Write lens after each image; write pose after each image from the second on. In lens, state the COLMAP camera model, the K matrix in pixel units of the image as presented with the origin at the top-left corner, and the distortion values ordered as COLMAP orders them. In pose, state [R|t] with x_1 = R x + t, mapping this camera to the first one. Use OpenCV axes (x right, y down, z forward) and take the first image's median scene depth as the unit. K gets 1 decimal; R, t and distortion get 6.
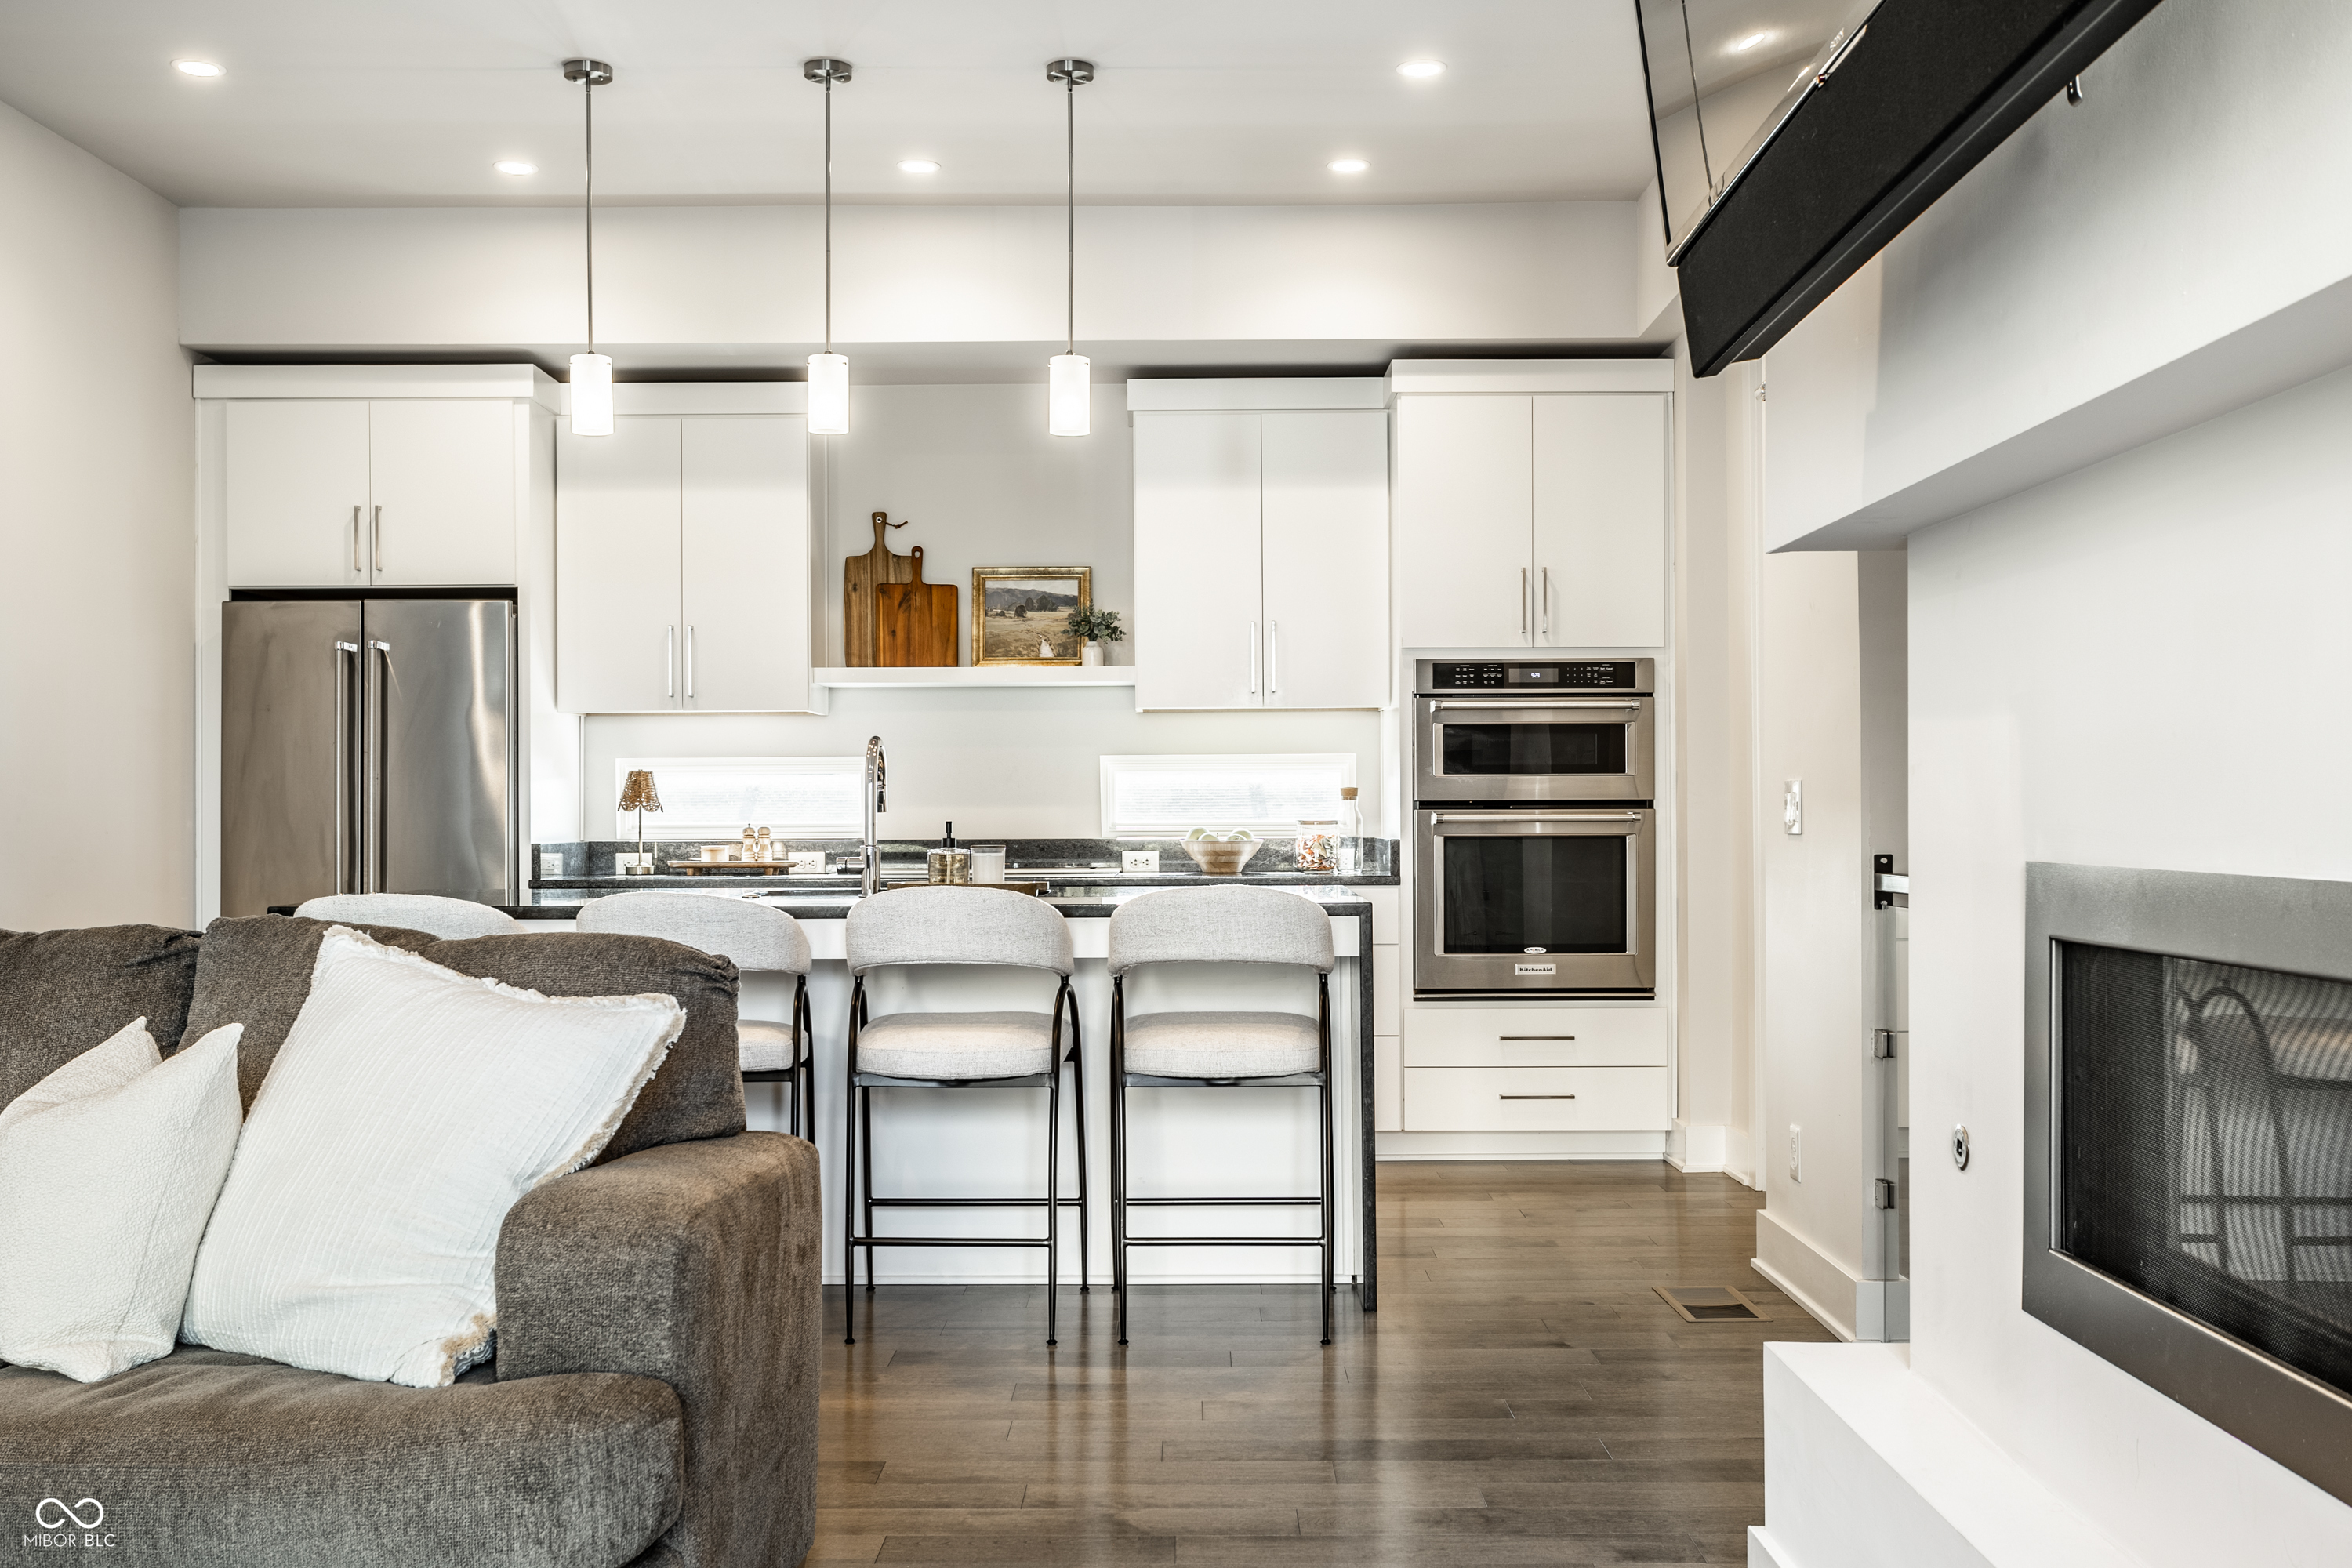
lens RADIAL K [[2231.0, 0, 1179.8], [0, 2231.0, 815.8], [0, 0, 1]] dist [-0.005539, 0.016400]
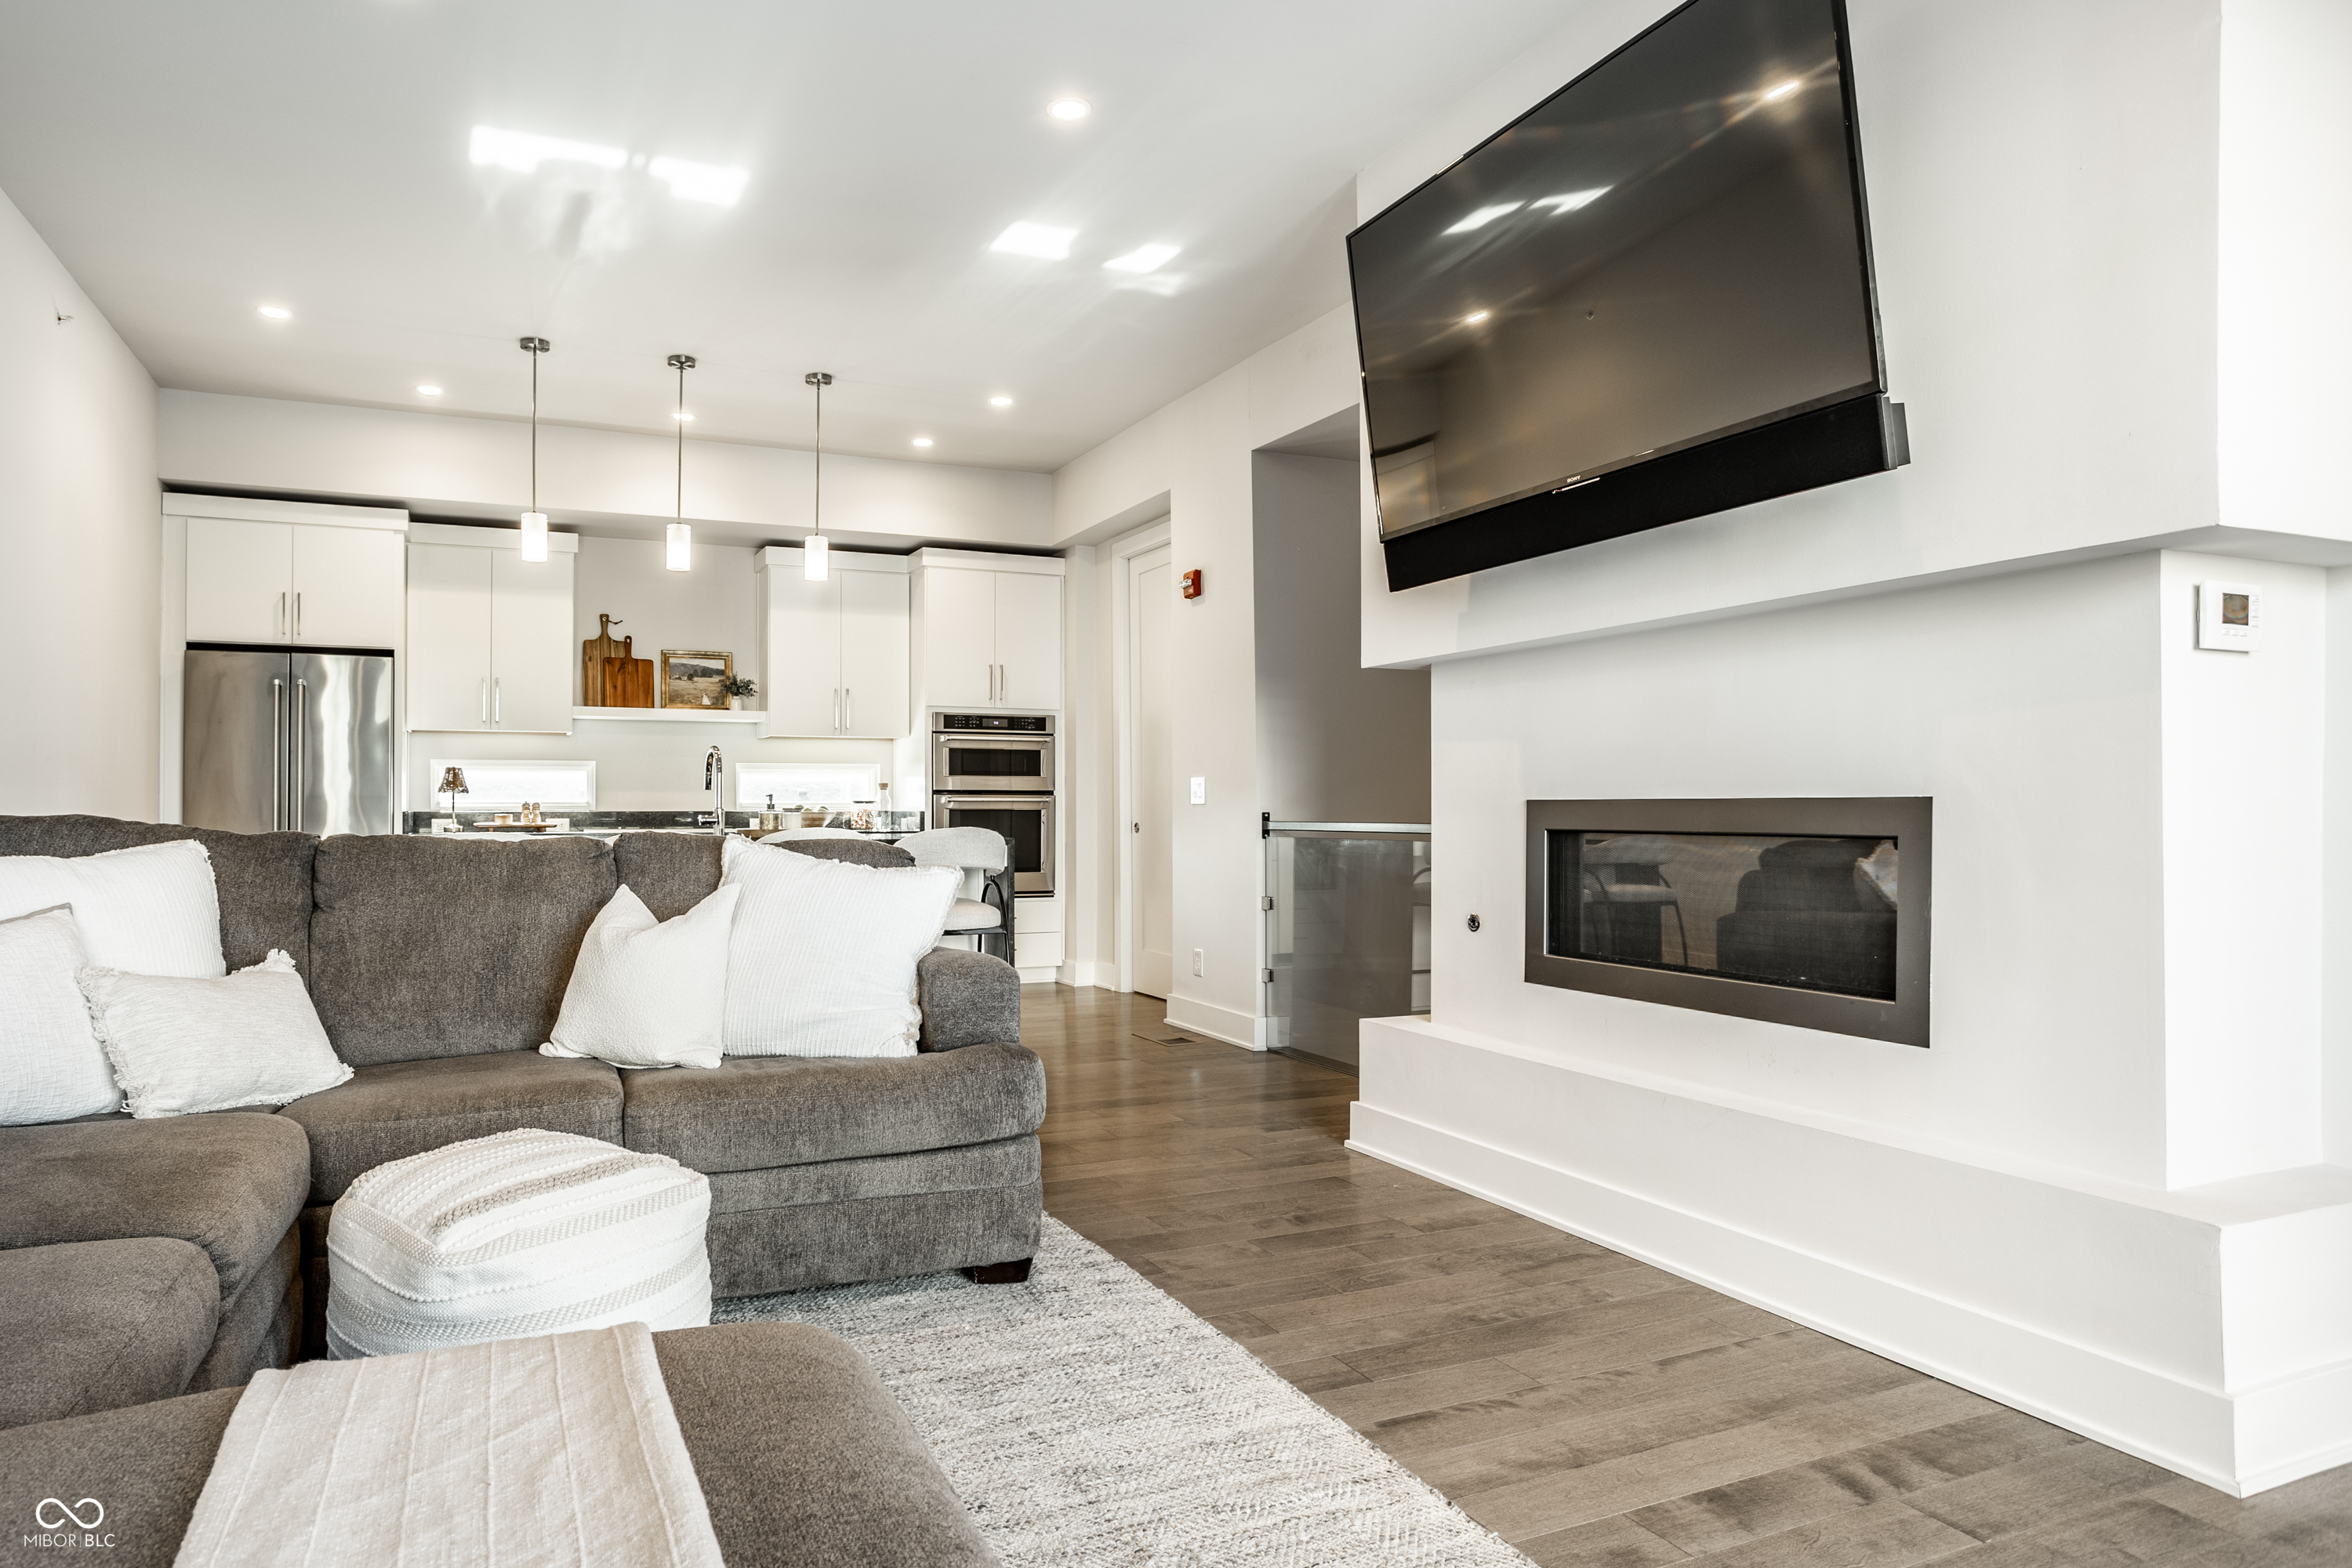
lens RADIAL K [[1363.2, 0, 1039.8], [0, 1363.2, 806.0], [0, 0, 1]] dist [-0.061173, 0.042419]
pose [[0.921962, 0.005685, 0.387240, -0.241291], [-0.003039, 0.999968, -0.007447, 0.014189], [-0.387269, 0.005689, 0.921949, -0.057916]]
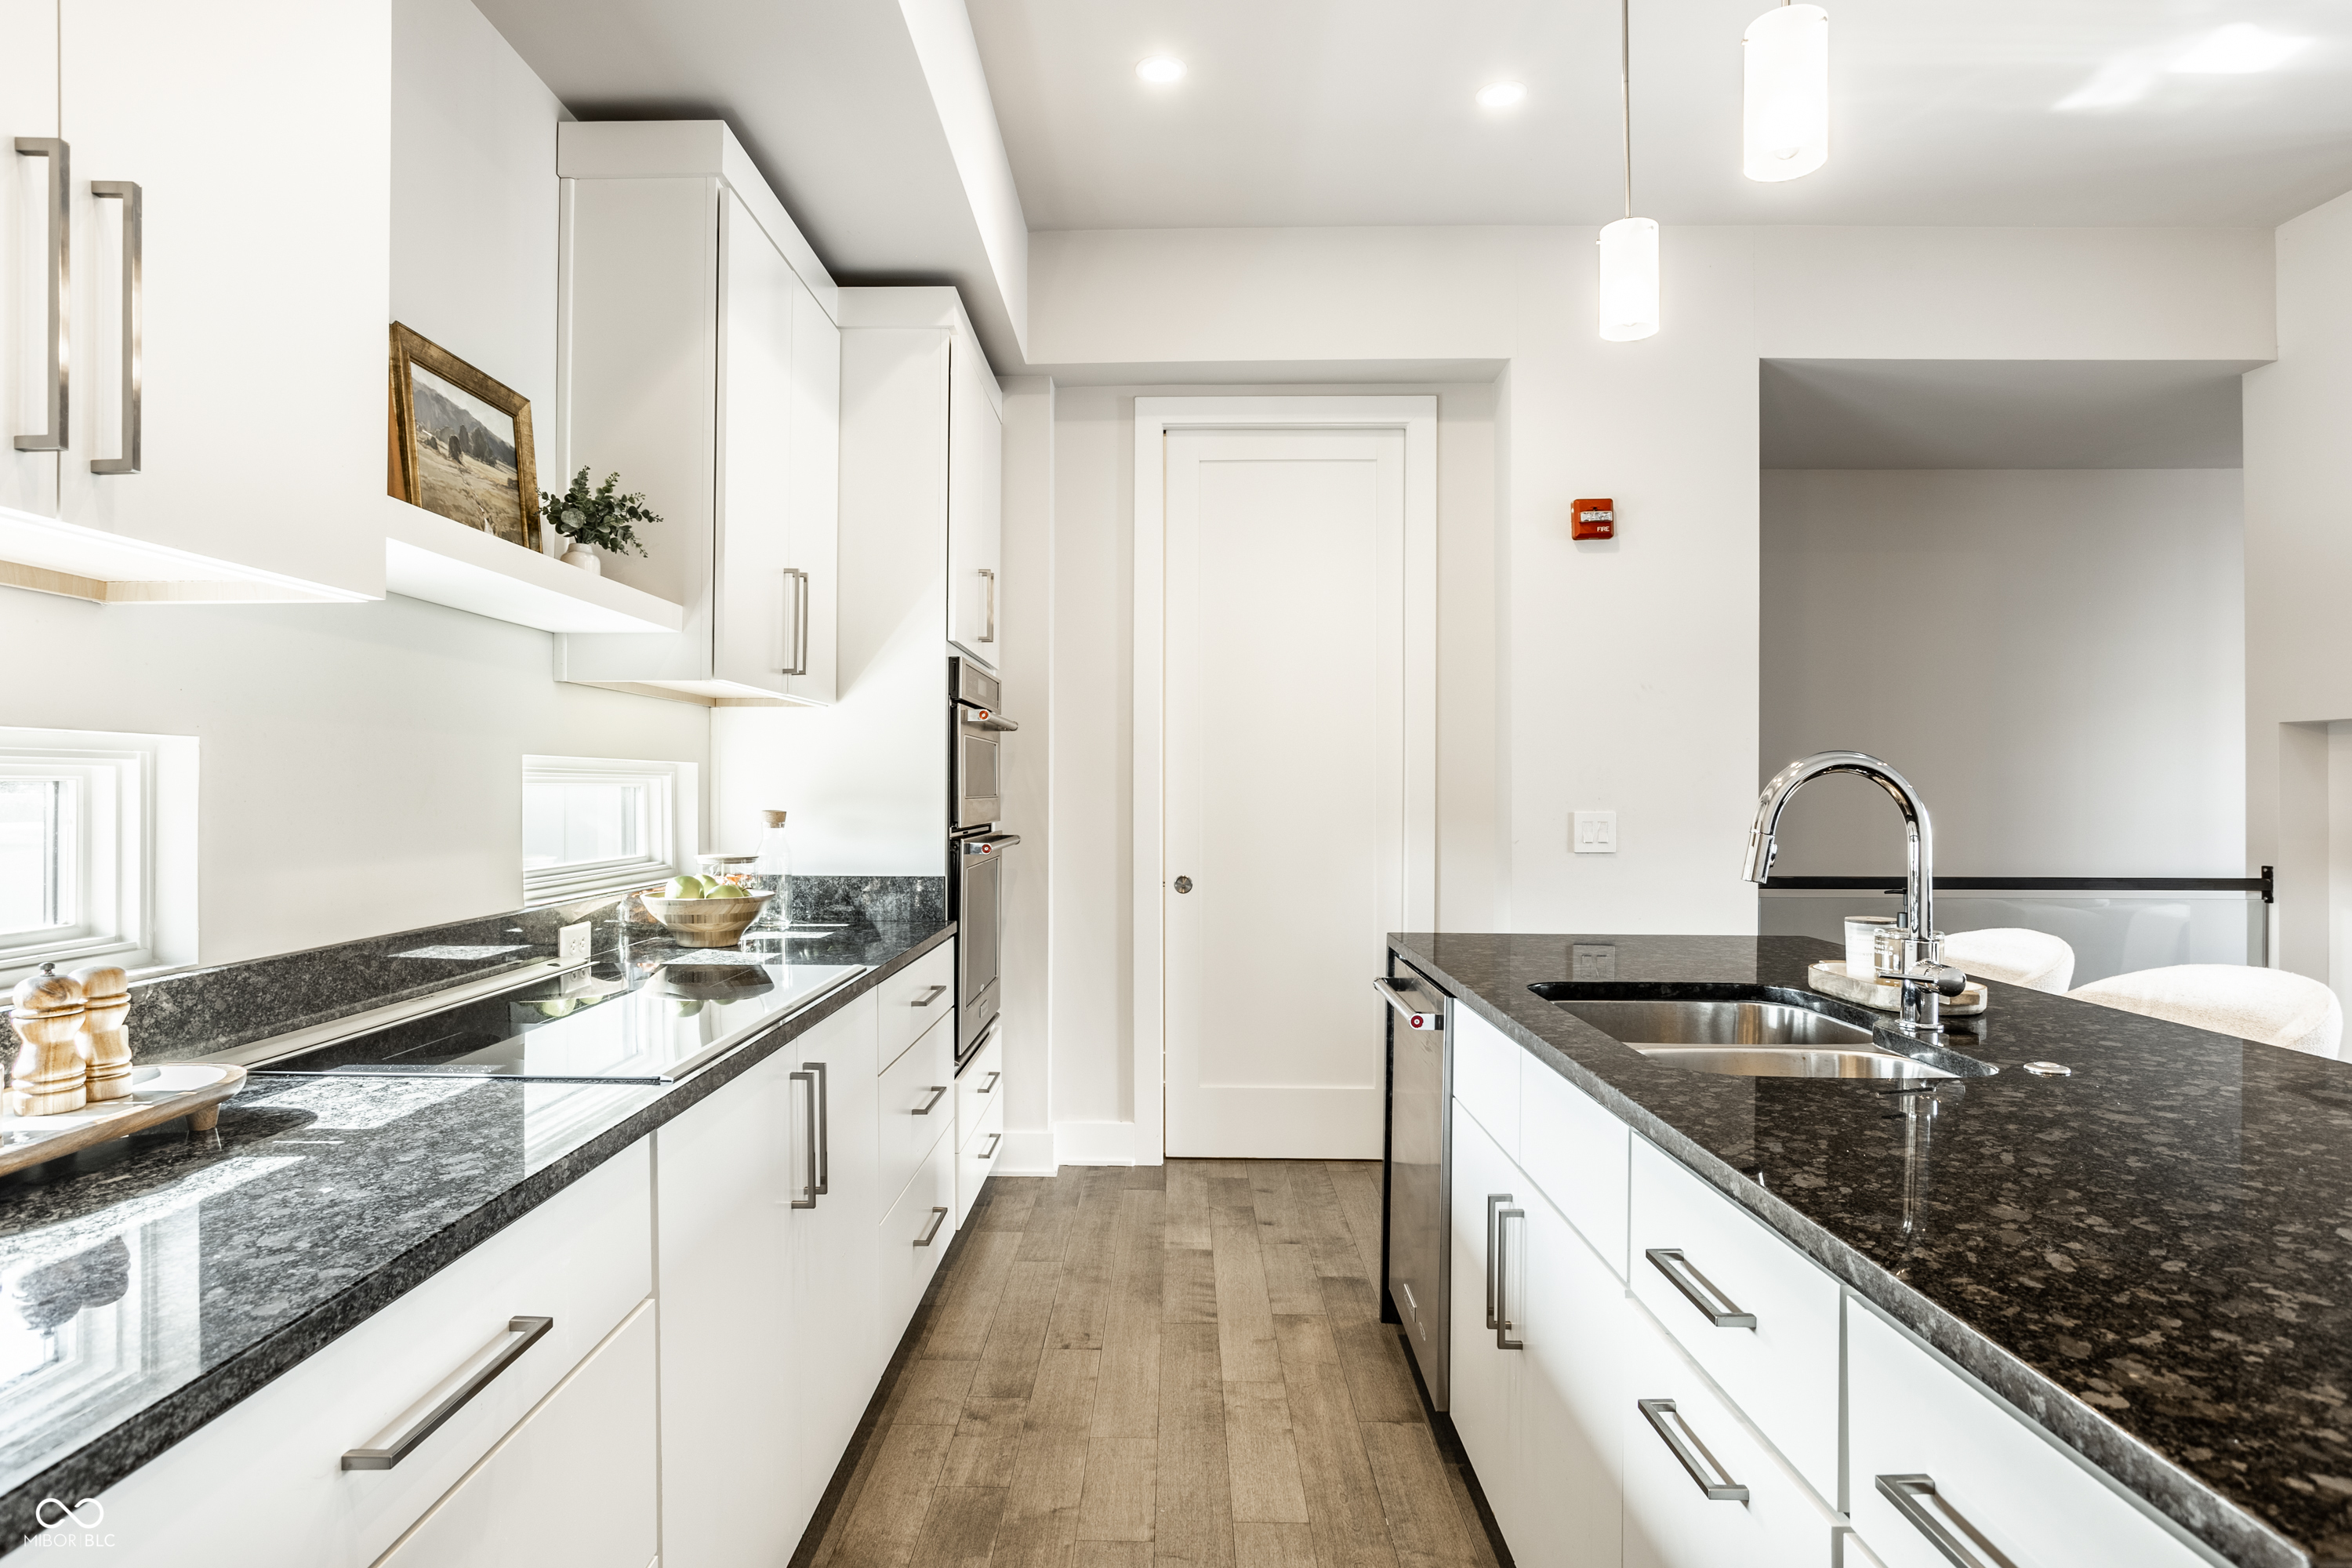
lens RADIAL K [[1291.4, 0, 1124.3], [0, 1291.4, 789.2], [0, 0, 1]] dist [-0.027172, 0.000220]
pose [[0.041039, 0.005551, 0.999142, -0.363018], [-0.000227, 0.999985, -0.005546, -0.018246], [-0.999158, 0.000001, 0.041040, 0.904090]]
